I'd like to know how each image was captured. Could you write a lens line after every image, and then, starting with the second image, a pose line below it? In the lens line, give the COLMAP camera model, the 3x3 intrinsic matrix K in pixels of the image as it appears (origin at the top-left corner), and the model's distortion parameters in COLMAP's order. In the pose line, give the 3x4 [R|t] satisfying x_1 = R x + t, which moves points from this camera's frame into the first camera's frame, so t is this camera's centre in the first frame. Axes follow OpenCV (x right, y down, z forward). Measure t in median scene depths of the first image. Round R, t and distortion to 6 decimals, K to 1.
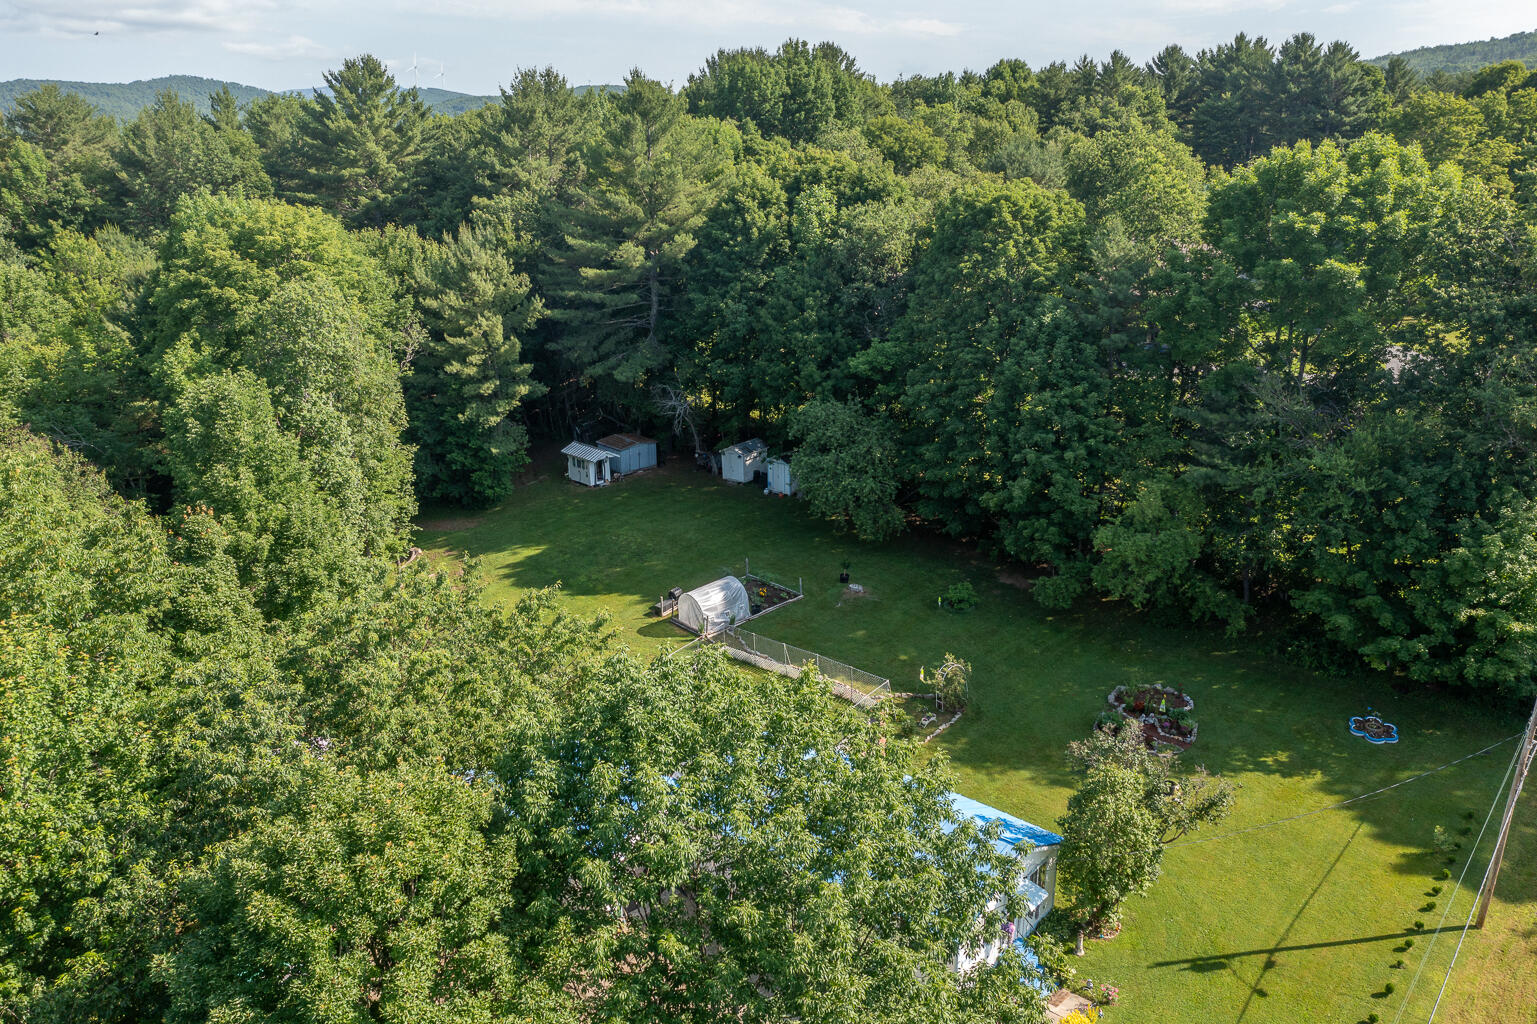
lens RADIAL K [[1223.8, 0, 765.2], [0, 1223.8, 511.3], [0, 0, 1]] dist [-0.013710, 0.004395]
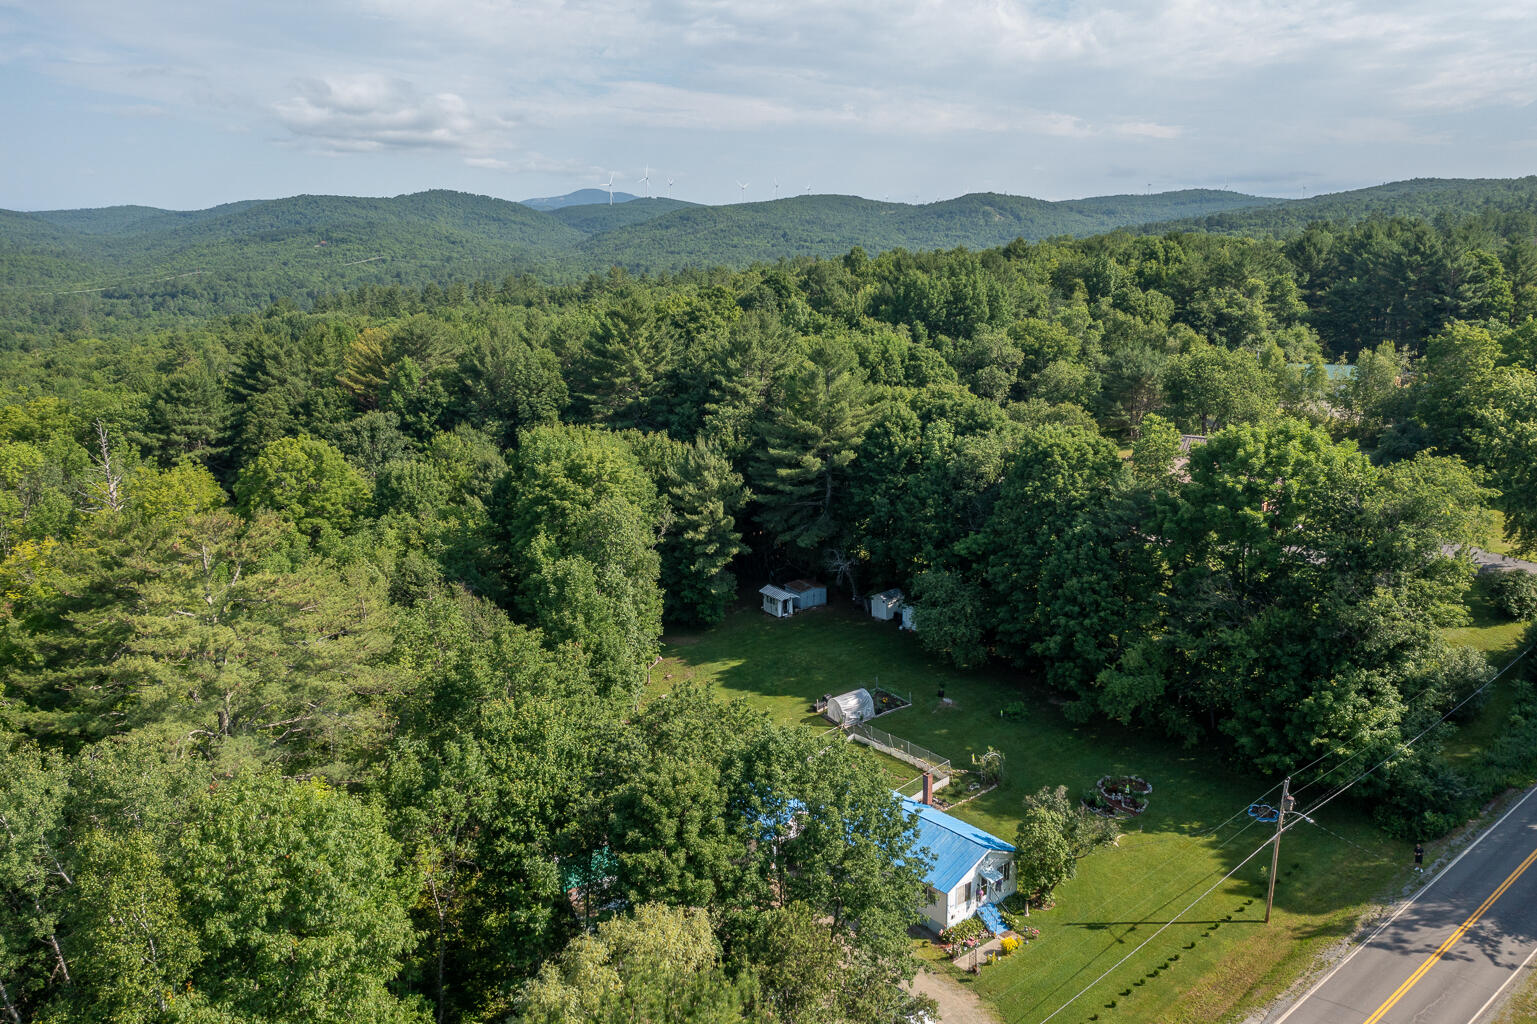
lens RADIAL K [[1261.3, 0, 749.2], [0, 1261.3, 511.7], [0, 0, 1]] dist [-0.020484, 0.004030]
pose [[0.983324, 0.032549, -0.178928, 0.104083], [-0.045472, 0.996607, -0.068603, -0.051600], [0.176088, 0.075595, 0.981467, -0.573798]]
